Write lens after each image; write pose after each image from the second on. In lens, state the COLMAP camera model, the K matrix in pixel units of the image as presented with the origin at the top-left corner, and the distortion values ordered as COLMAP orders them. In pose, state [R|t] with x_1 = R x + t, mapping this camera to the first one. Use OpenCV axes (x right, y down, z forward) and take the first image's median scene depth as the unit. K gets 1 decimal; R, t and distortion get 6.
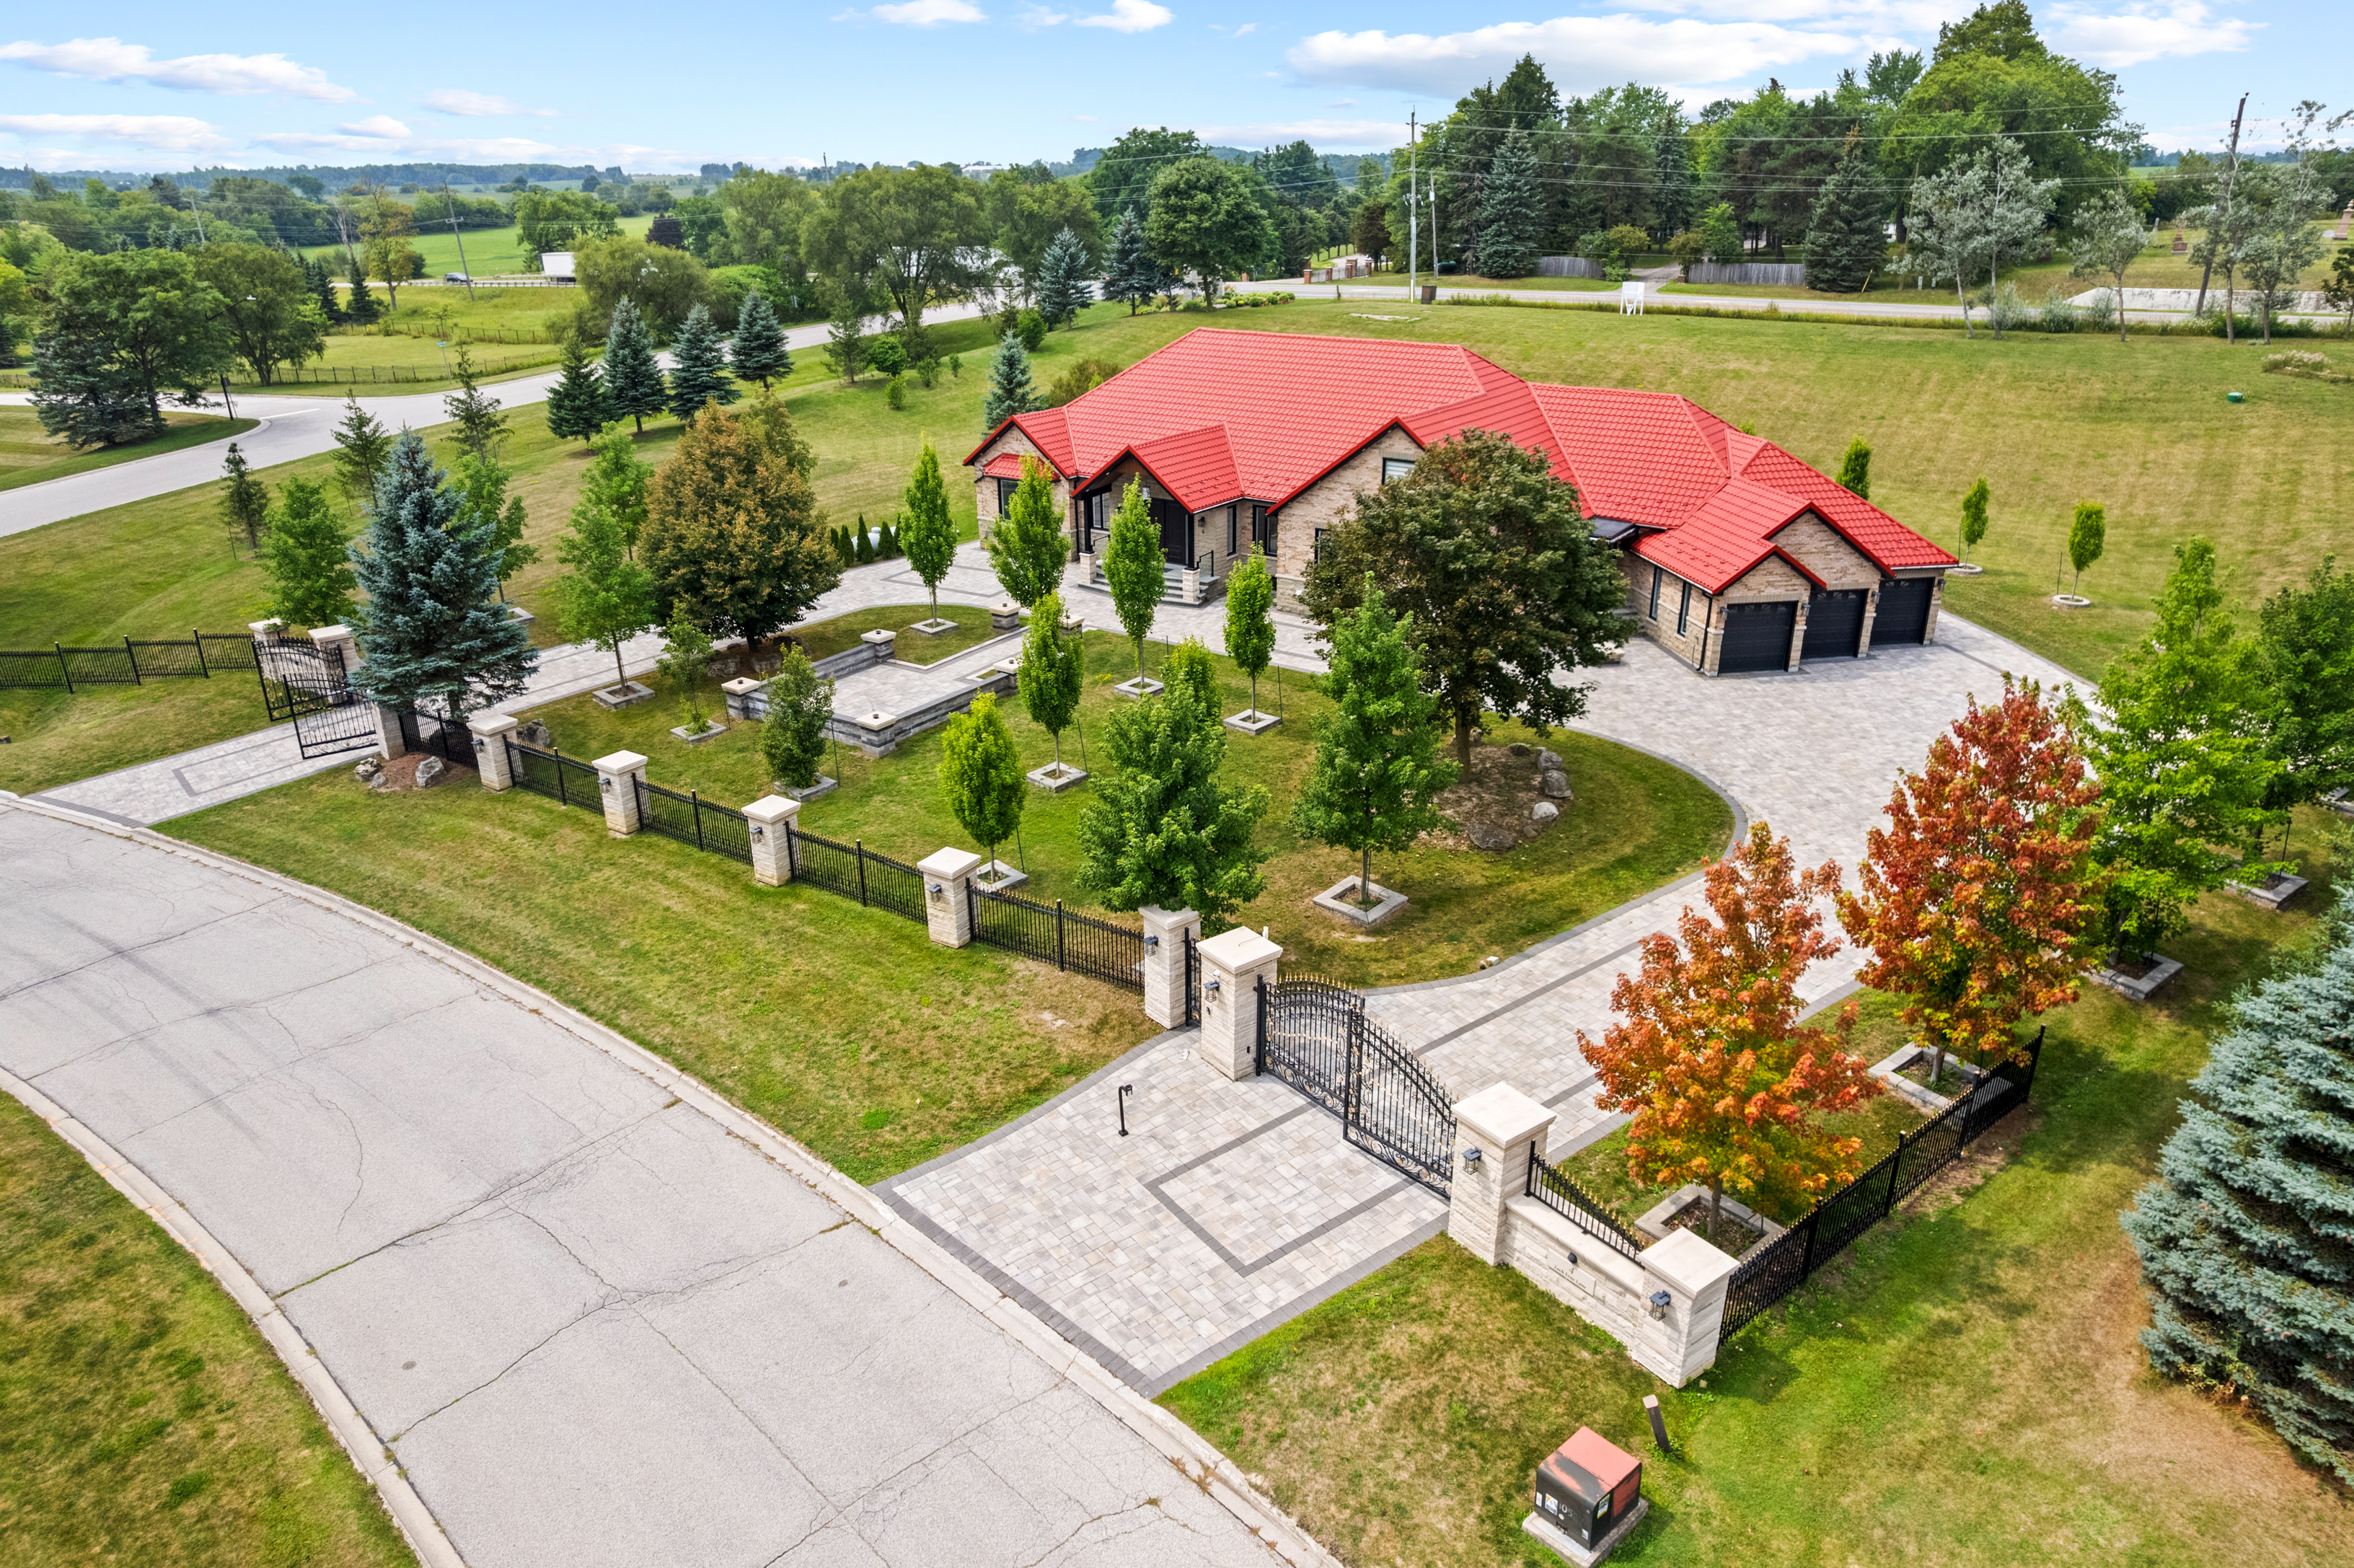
lens RADIAL K [[1524.3, 0, 1181.8], [0, 1524.3, 782.5], [0, 0, 1]] dist [-0.066640, 0.053817]
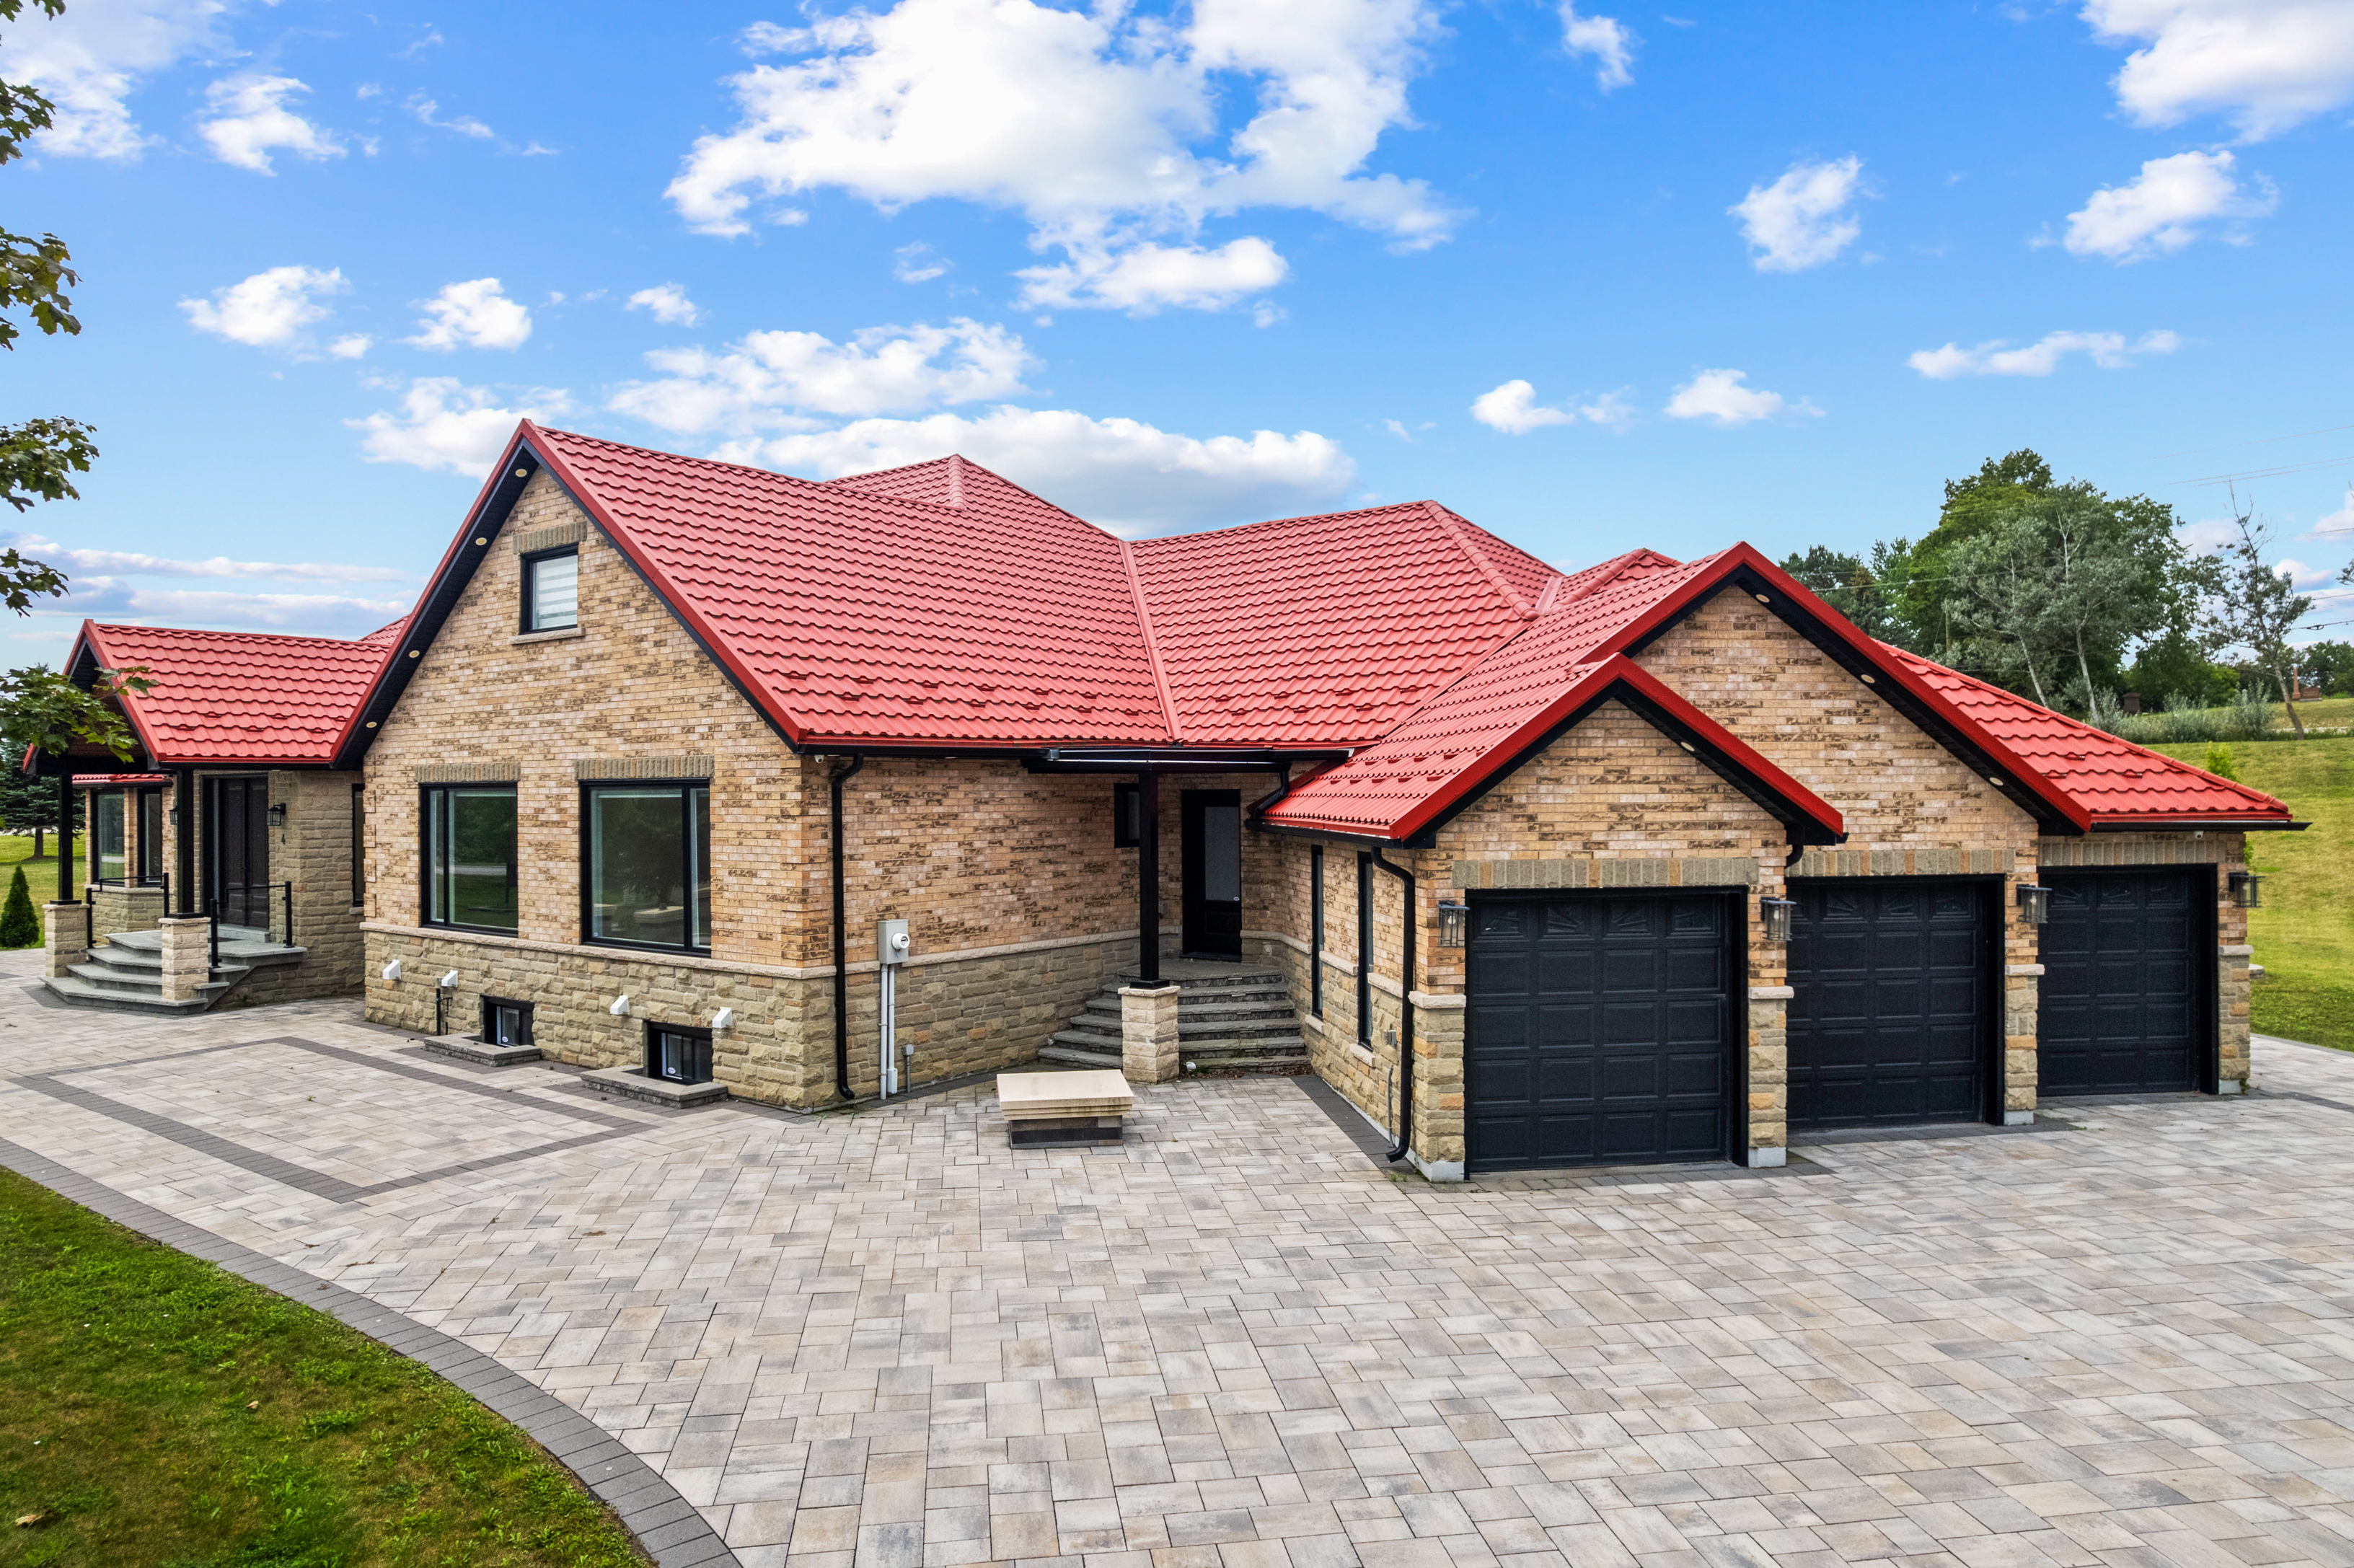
lens RADIAL K [[1524.3, 0, 1181.8], [0, 1524.3, 782.5], [0, 0, 1]] dist [-0.066640, 0.053817]
pose [[0.998985, -0.001756, -0.045014, 0.360552], [-0.015604, 0.923887, -0.382346, -0.038079], [0.042259, 0.382661, 0.922922, 0.833048]]
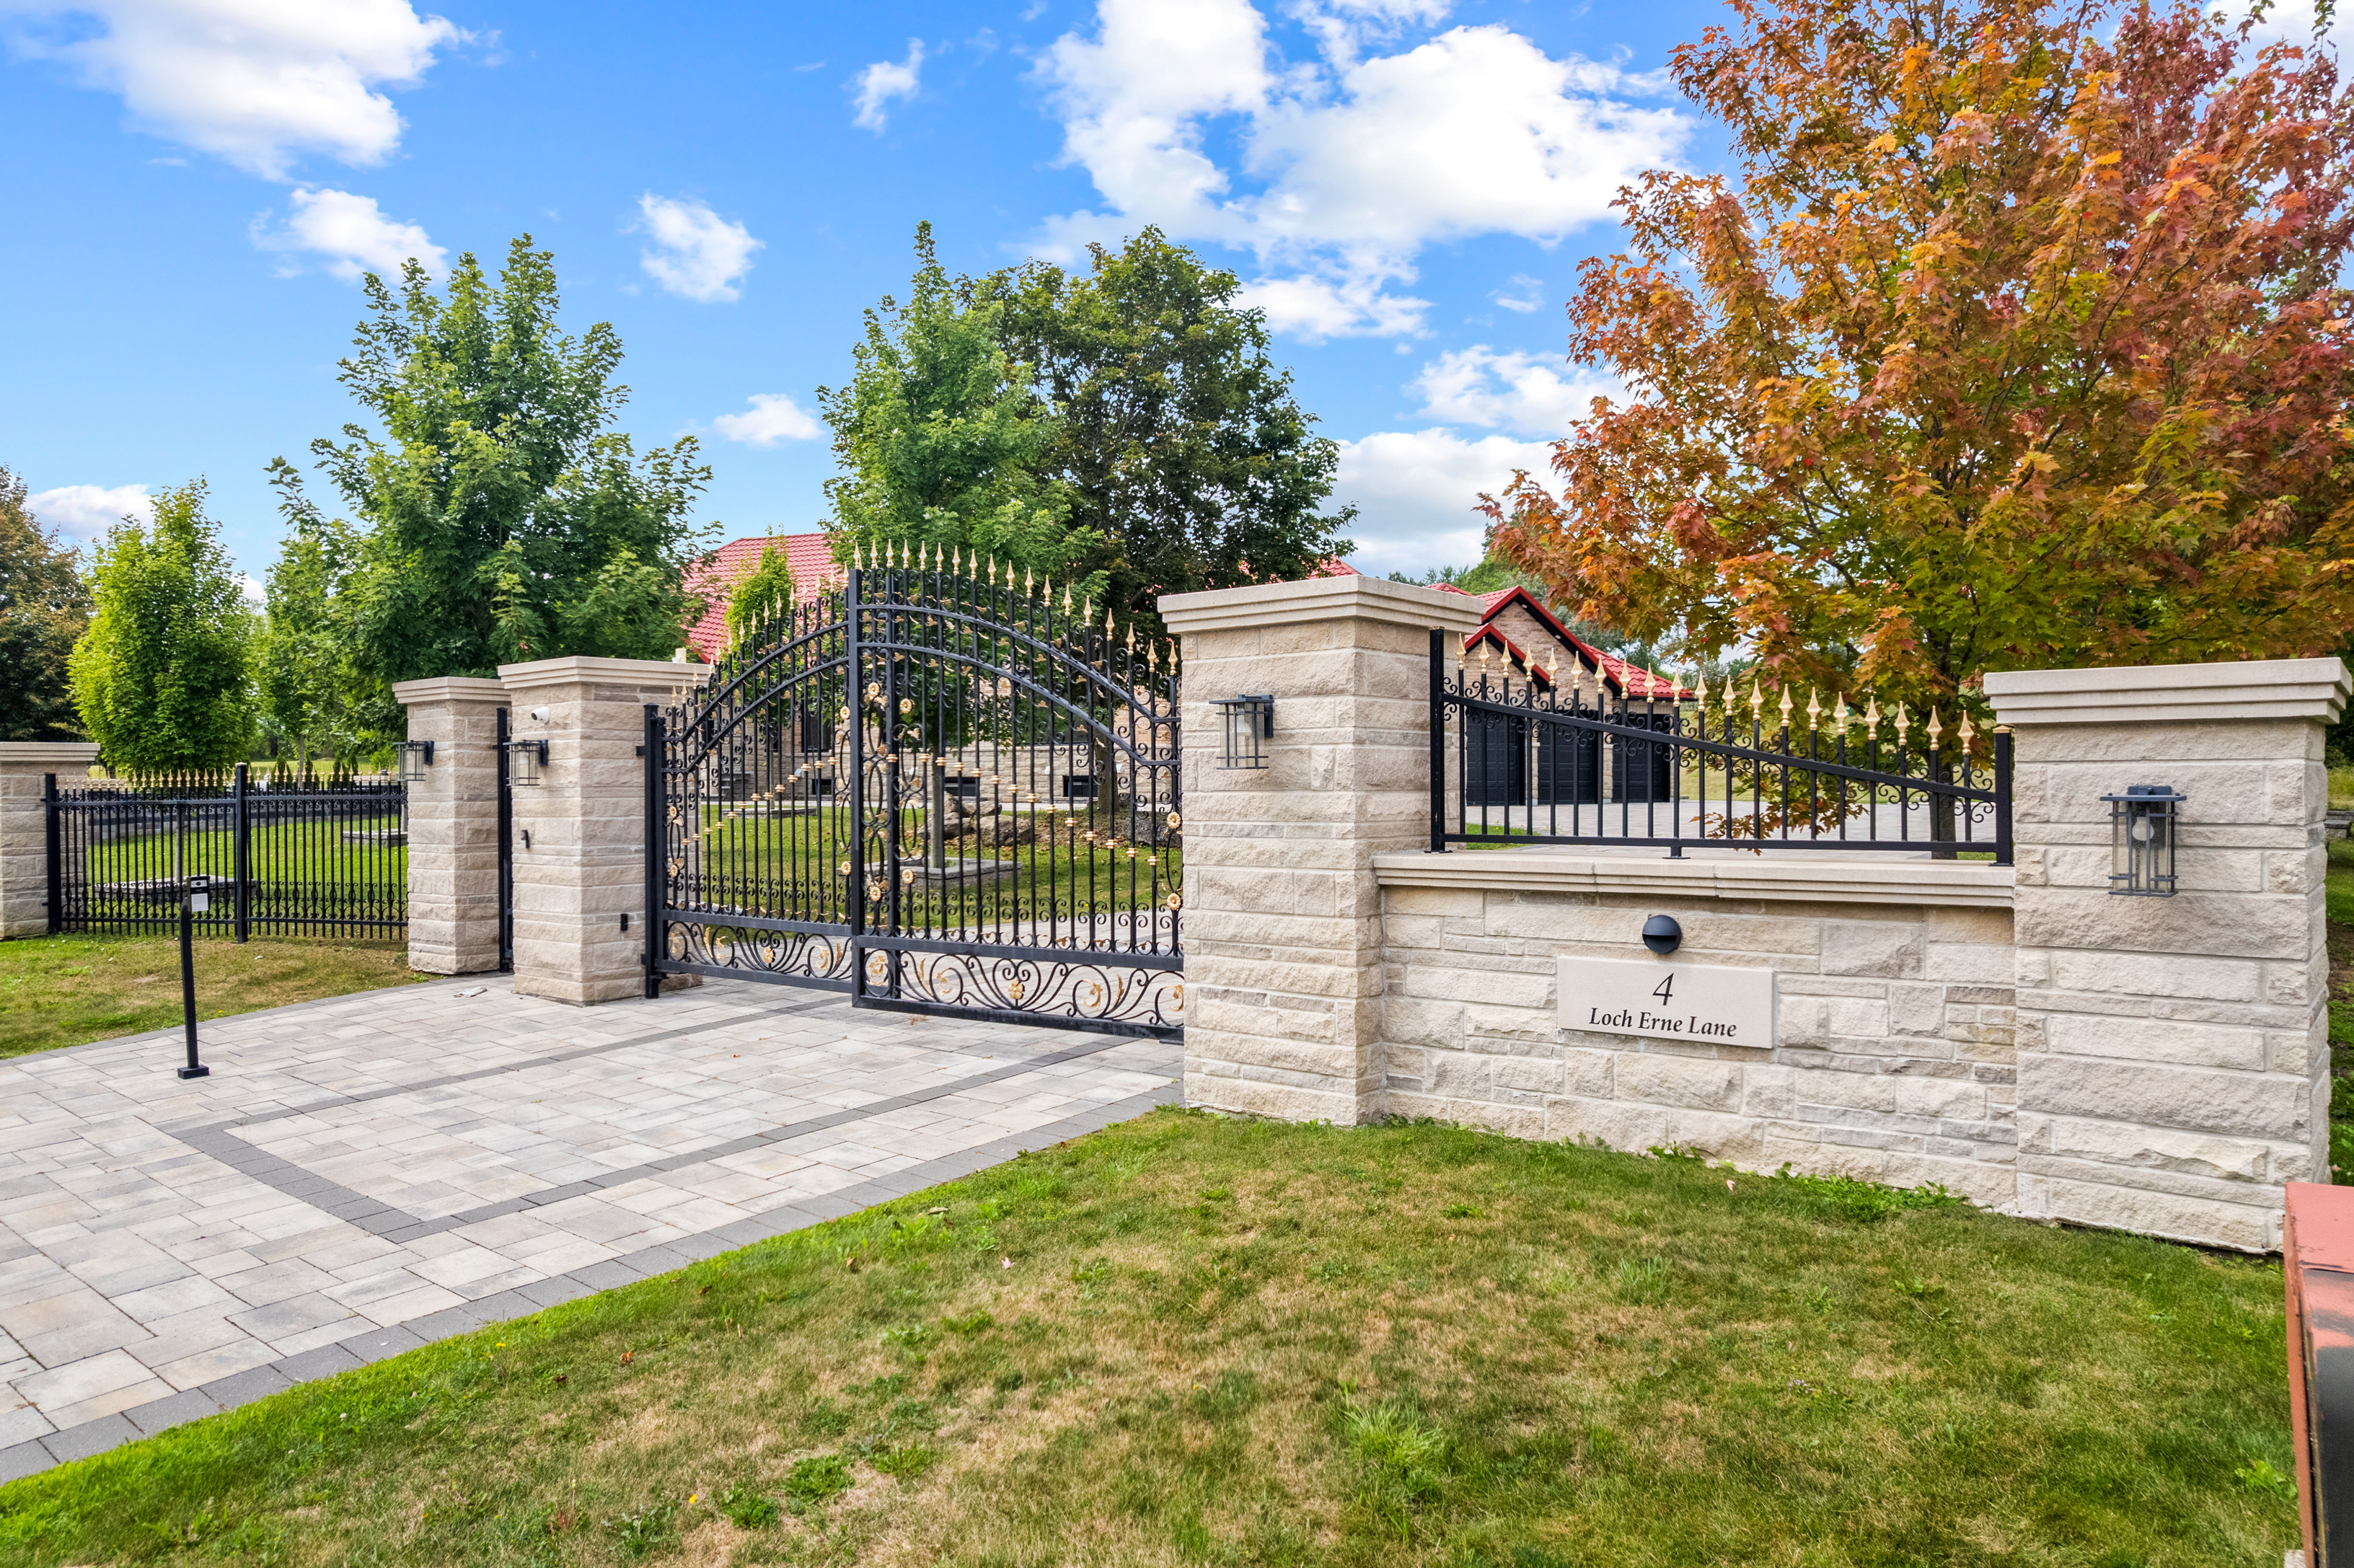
lens RADIAL K [[1524.3, 0, 1181.8], [0, 1524.3, 782.5], [0, 0, 1]] dist [-0.066640, 0.053817]
pose [[0.969089, 0.000351, 0.246711, 0.059384], [0.094474, 0.923246, -0.372413, 0.205670], [-0.227905, 0.384209, 0.894675, 0.413941]]
